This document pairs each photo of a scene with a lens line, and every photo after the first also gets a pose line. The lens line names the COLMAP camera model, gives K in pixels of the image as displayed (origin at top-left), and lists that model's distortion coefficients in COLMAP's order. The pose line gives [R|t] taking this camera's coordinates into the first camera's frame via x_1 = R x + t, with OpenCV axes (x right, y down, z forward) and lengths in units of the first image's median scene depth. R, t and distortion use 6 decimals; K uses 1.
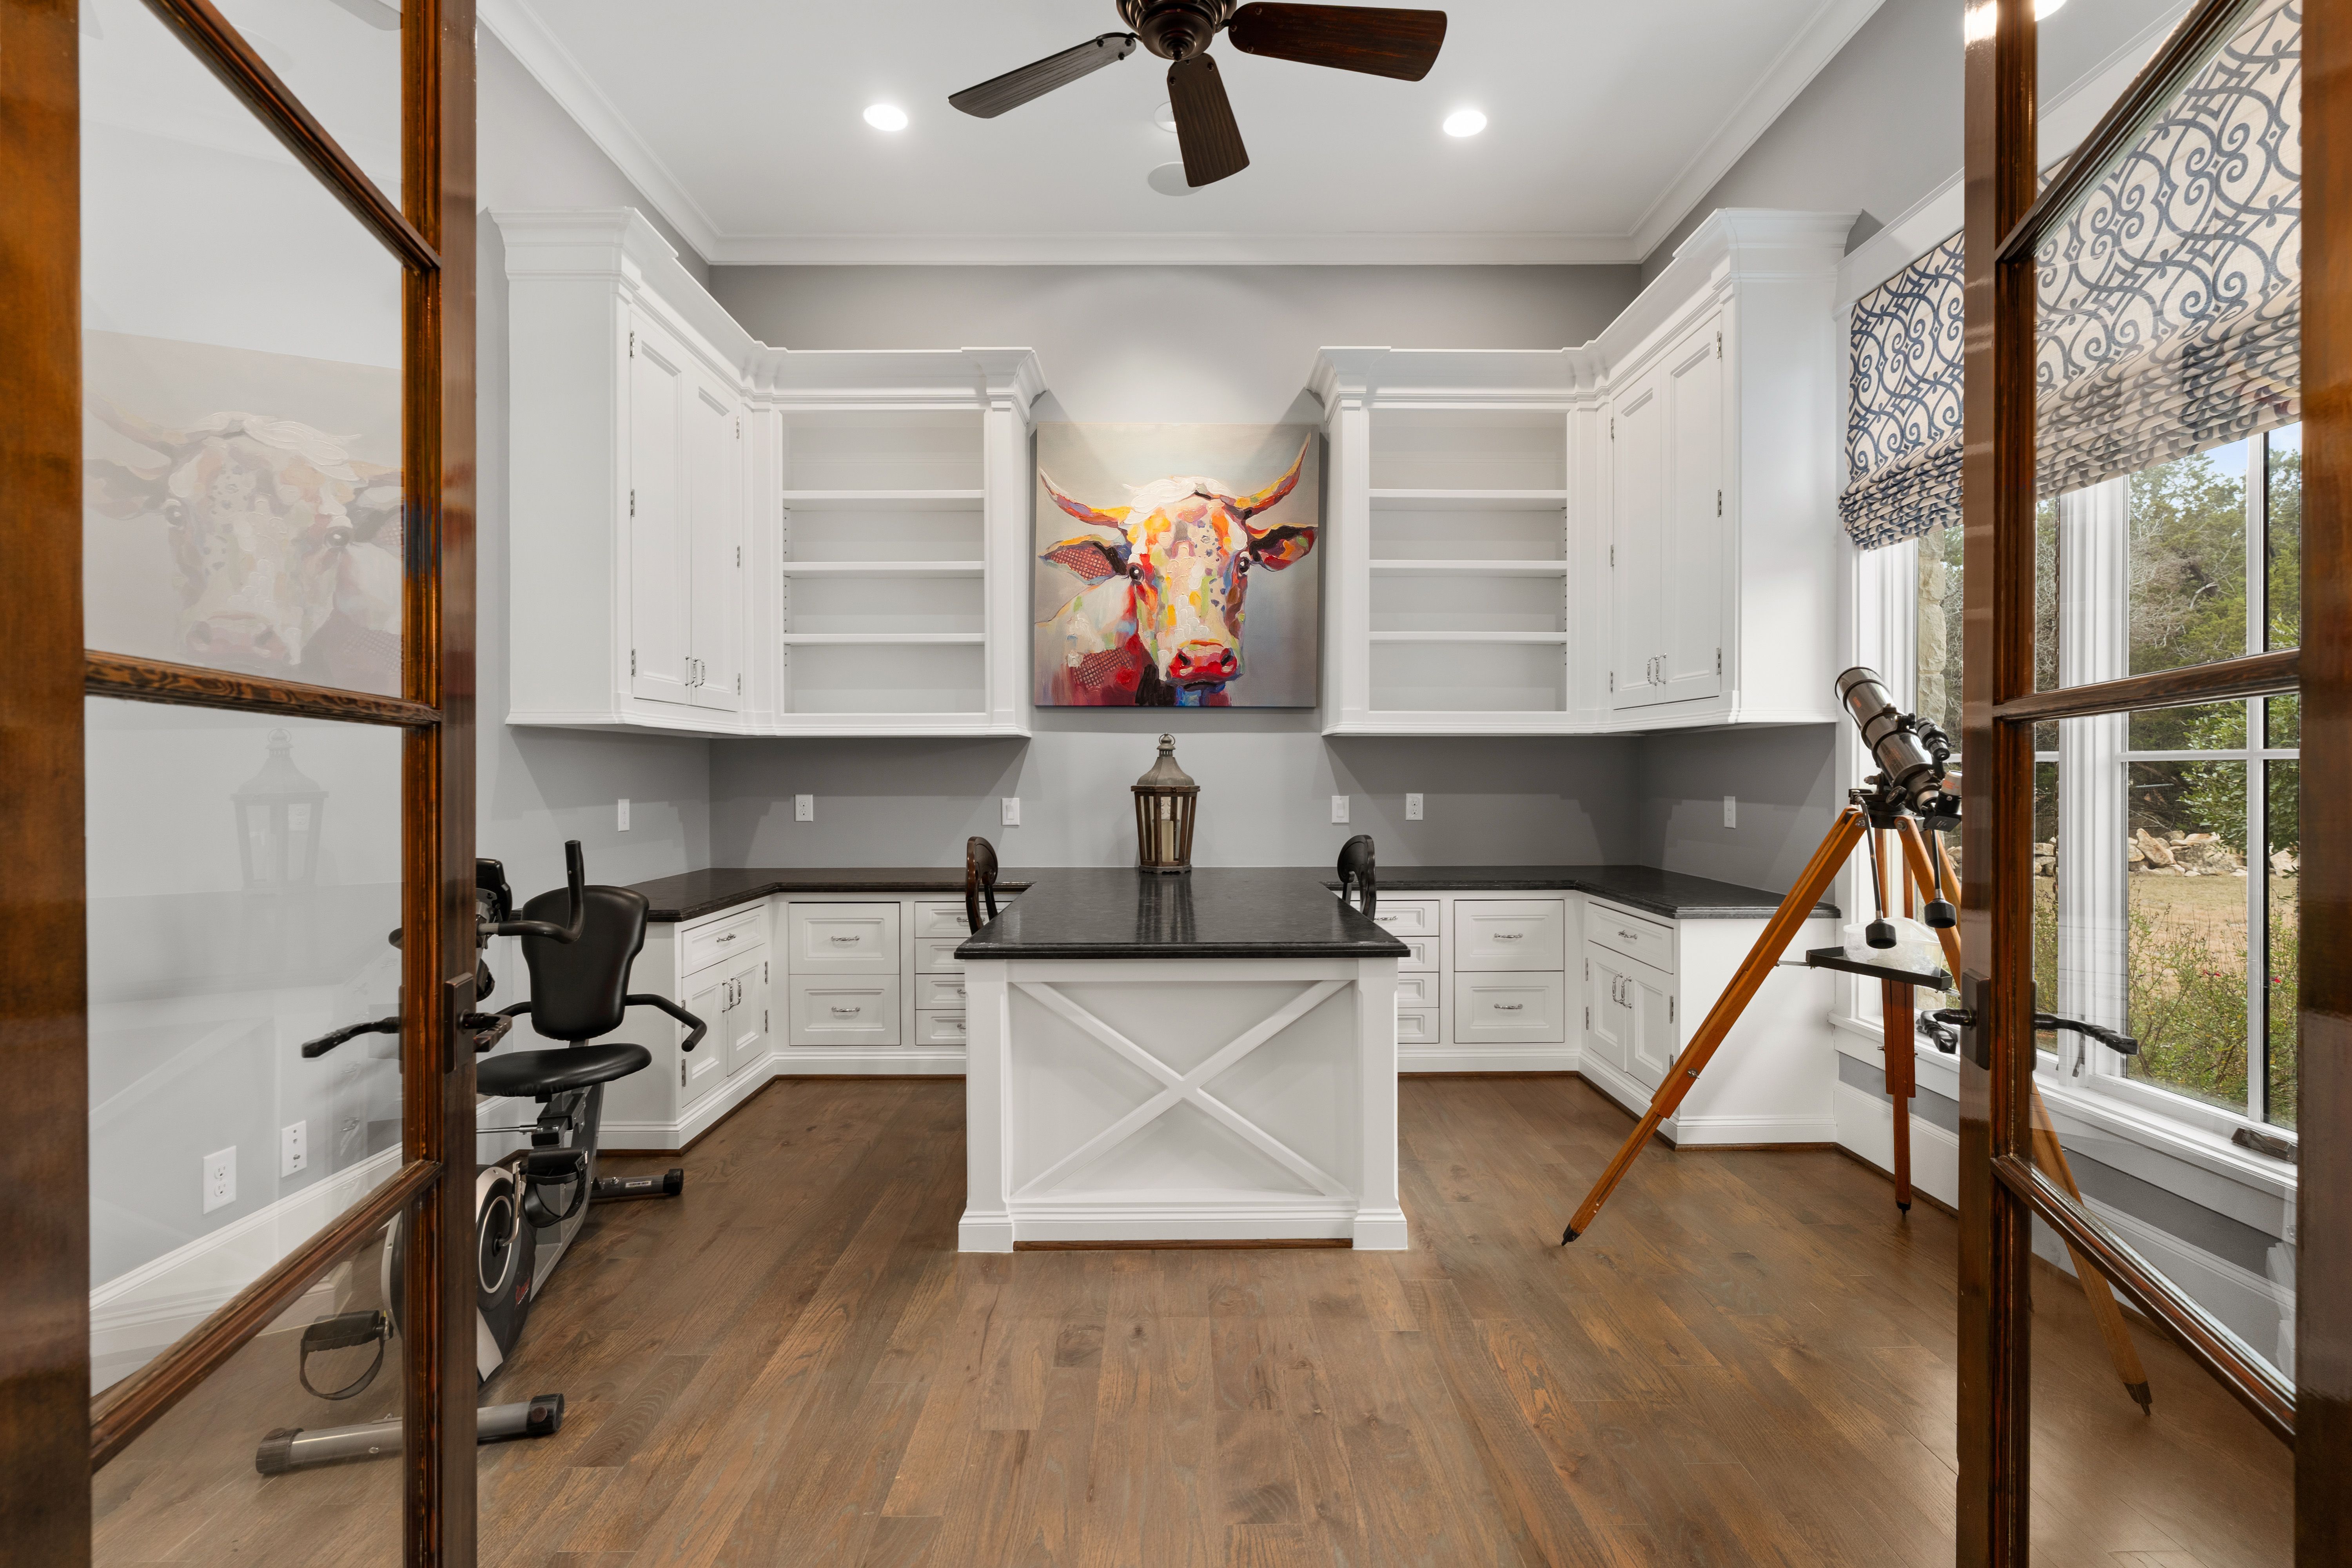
lens RADIAL K [[1066.3, 0, 1182.0], [0, 1066.3, 774.7], [0, 0, 1]] dist [-0.010426, 0.004557]
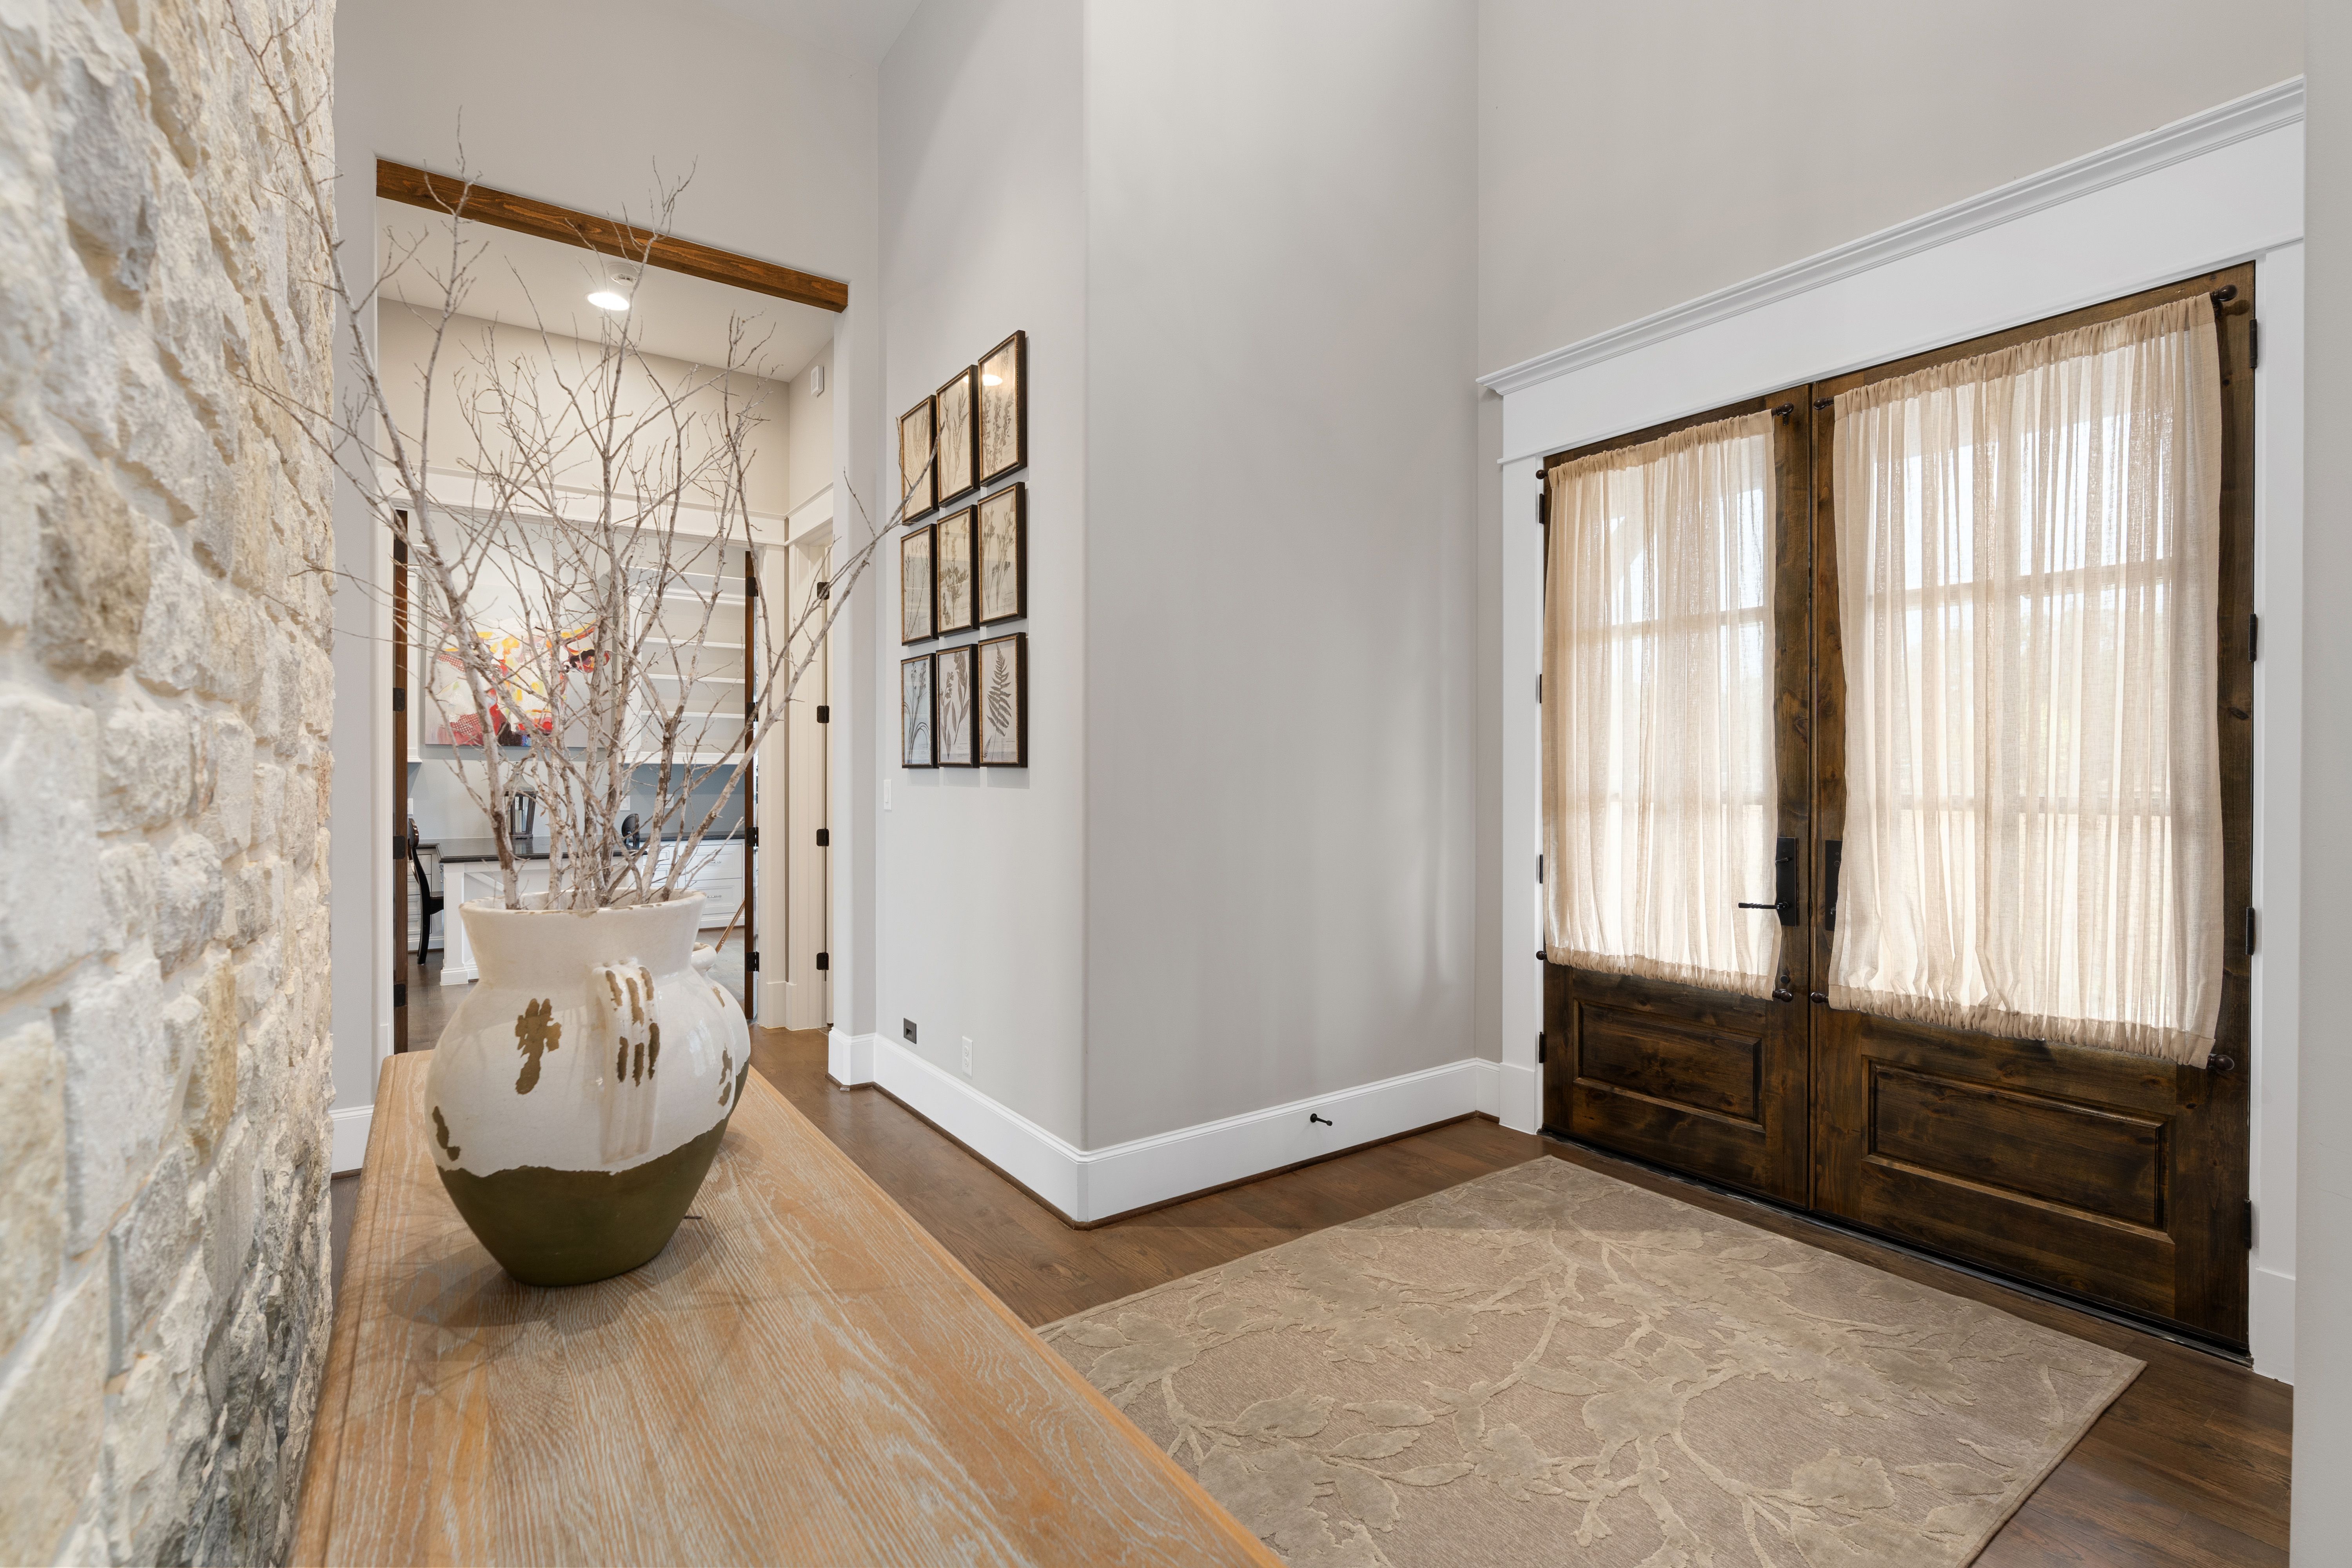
lens RADIAL K [[1066.3, 0, 1182.6], [0, 1066.3, 779.2], [0, 0, 1]] dist [-0.010426, 0.004557]
pose [[0.806563, 0.020181, 0.590803, -0.163772], [-0.016056, 0.999796, -0.012232, -0.004957], [-0.590929, 0.000380, 0.806723, -1.096348]]
